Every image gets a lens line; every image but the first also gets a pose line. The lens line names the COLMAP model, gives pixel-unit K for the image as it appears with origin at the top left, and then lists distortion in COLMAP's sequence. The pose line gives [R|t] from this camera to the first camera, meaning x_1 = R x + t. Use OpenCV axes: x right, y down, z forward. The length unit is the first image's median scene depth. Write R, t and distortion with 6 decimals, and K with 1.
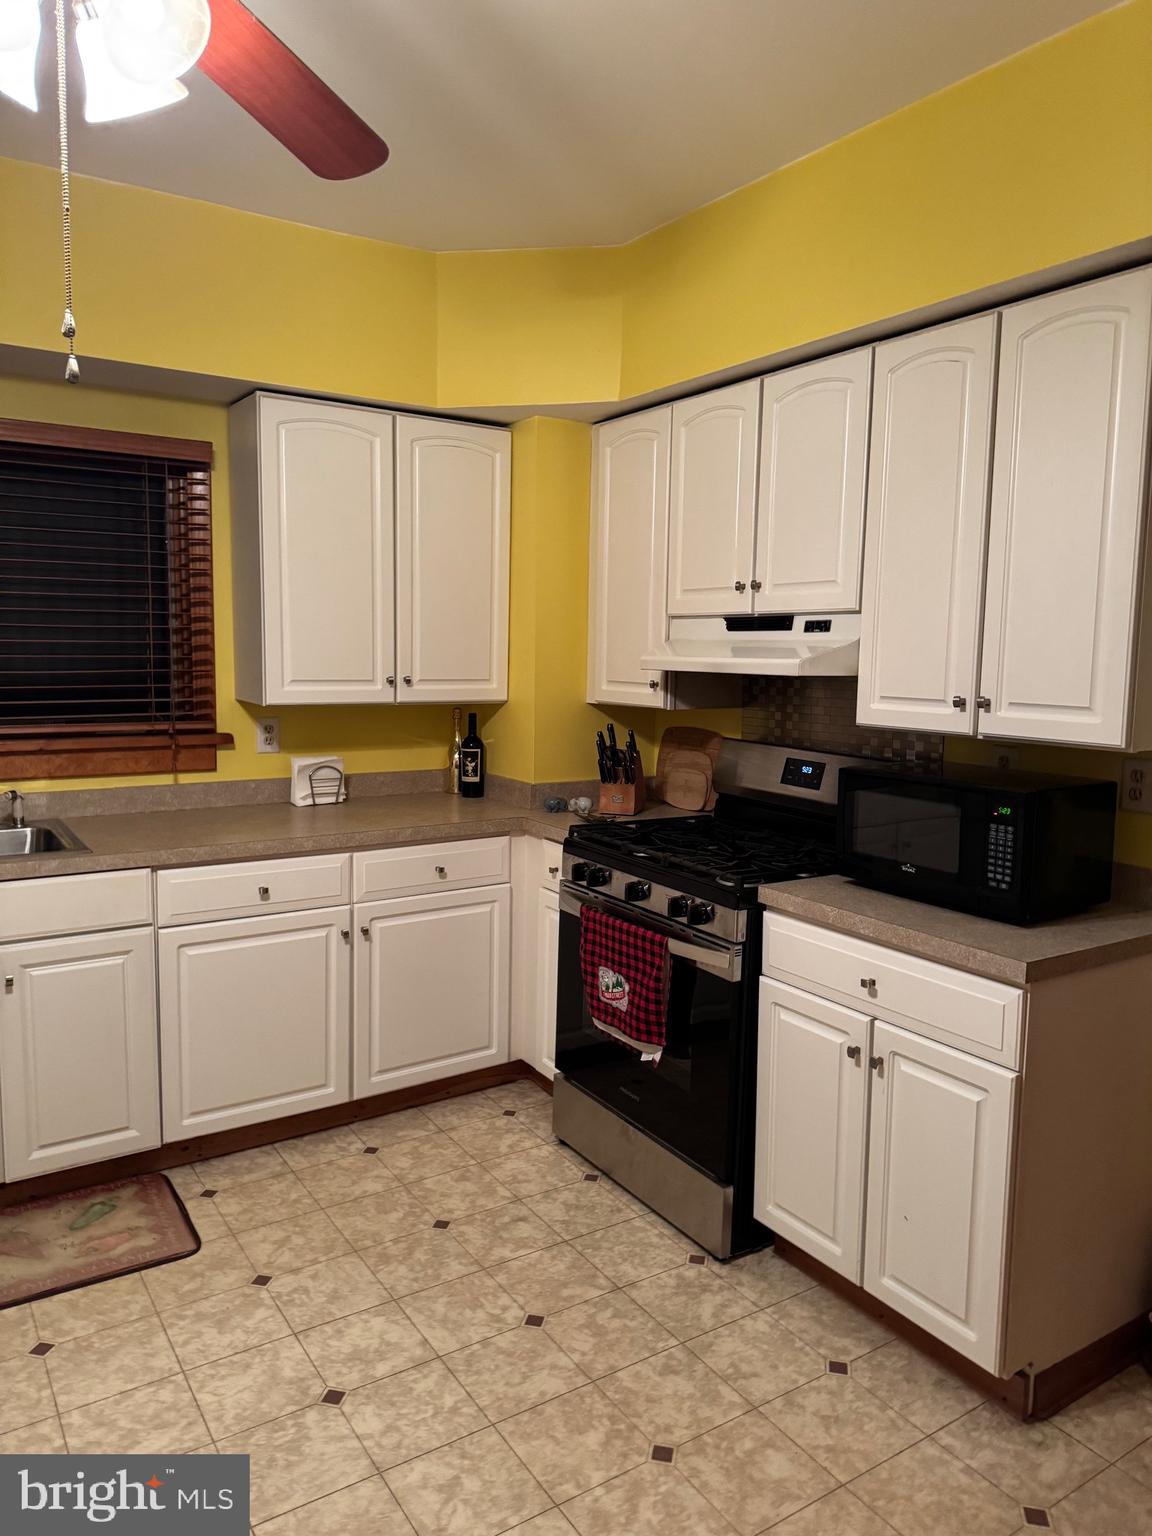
lens RADIAL K [[1078.1, 0, 581.0], [0, 1078.1, 766.9], [0, 0, 1]] dist [0.068791, -0.060018]
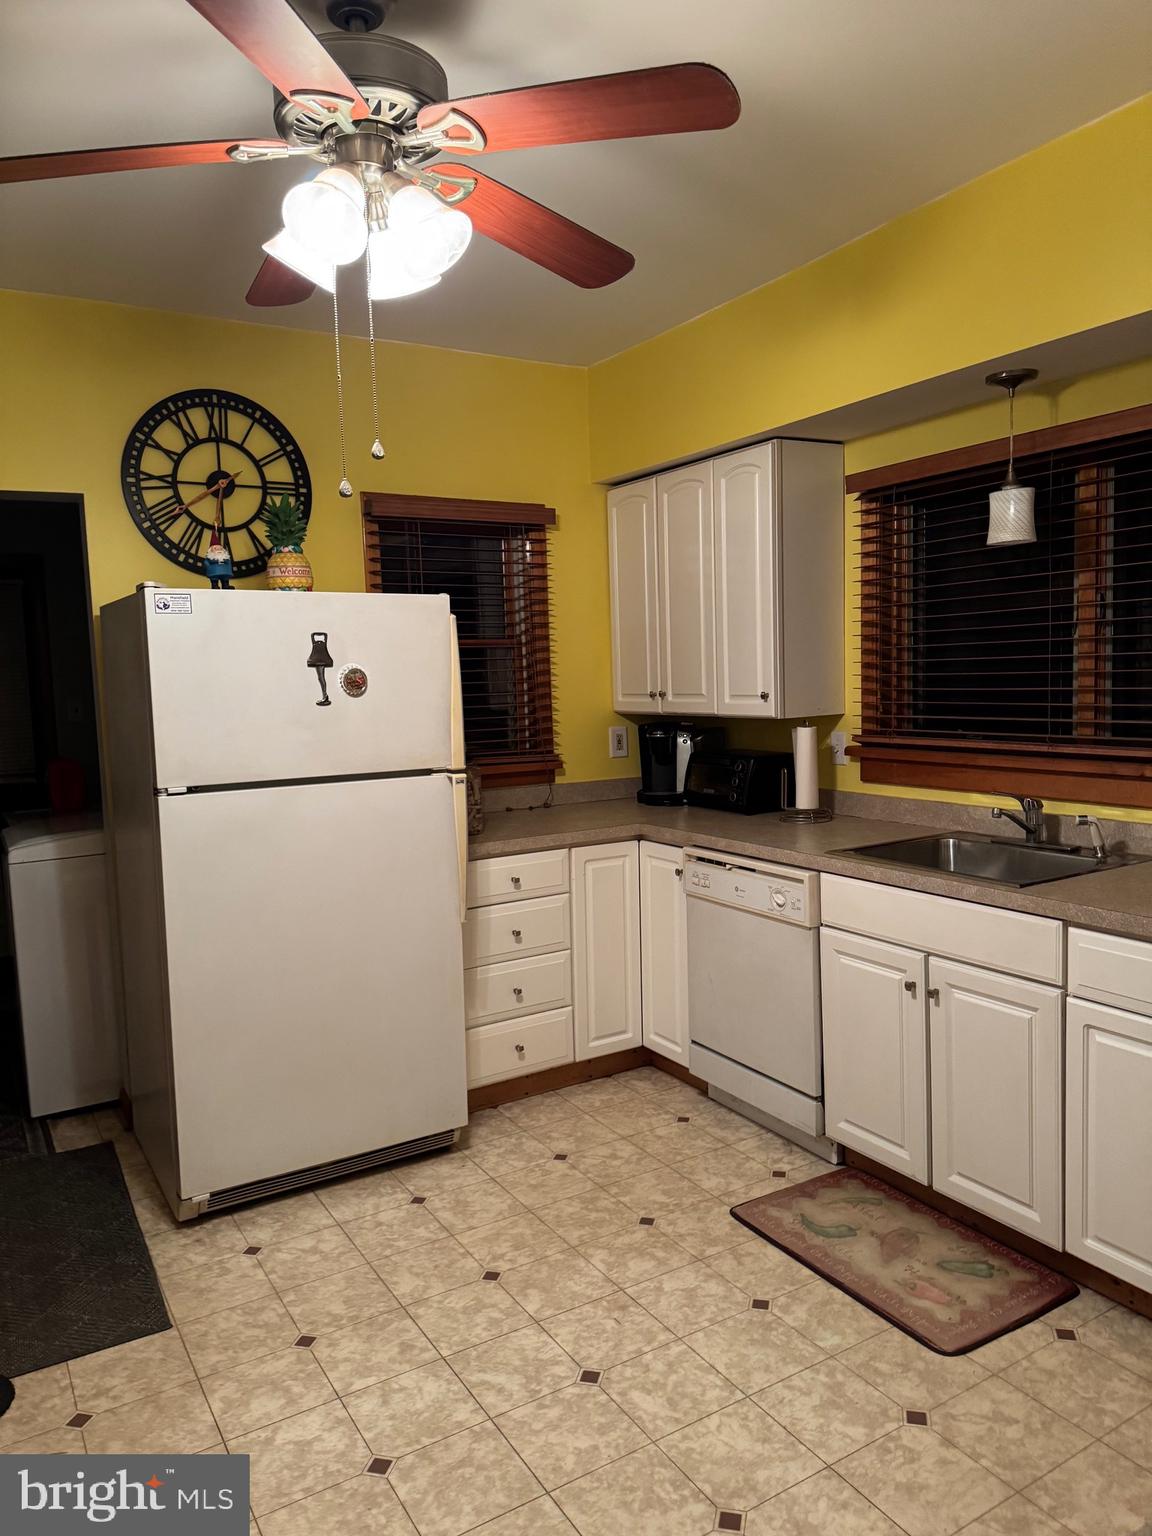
lens RADIAL K [[1078.1, 0, 579.3], [0, 1078.1, 768.9], [0, 0, 1]] dist [0.068791, -0.060018]
pose [[-0.031287, 0.074413, -0.996737, 0.488430], [-0.074588, 0.994270, 0.076570, -0.066965], [0.996723, 0.076740, -0.025558, 0.683079]]
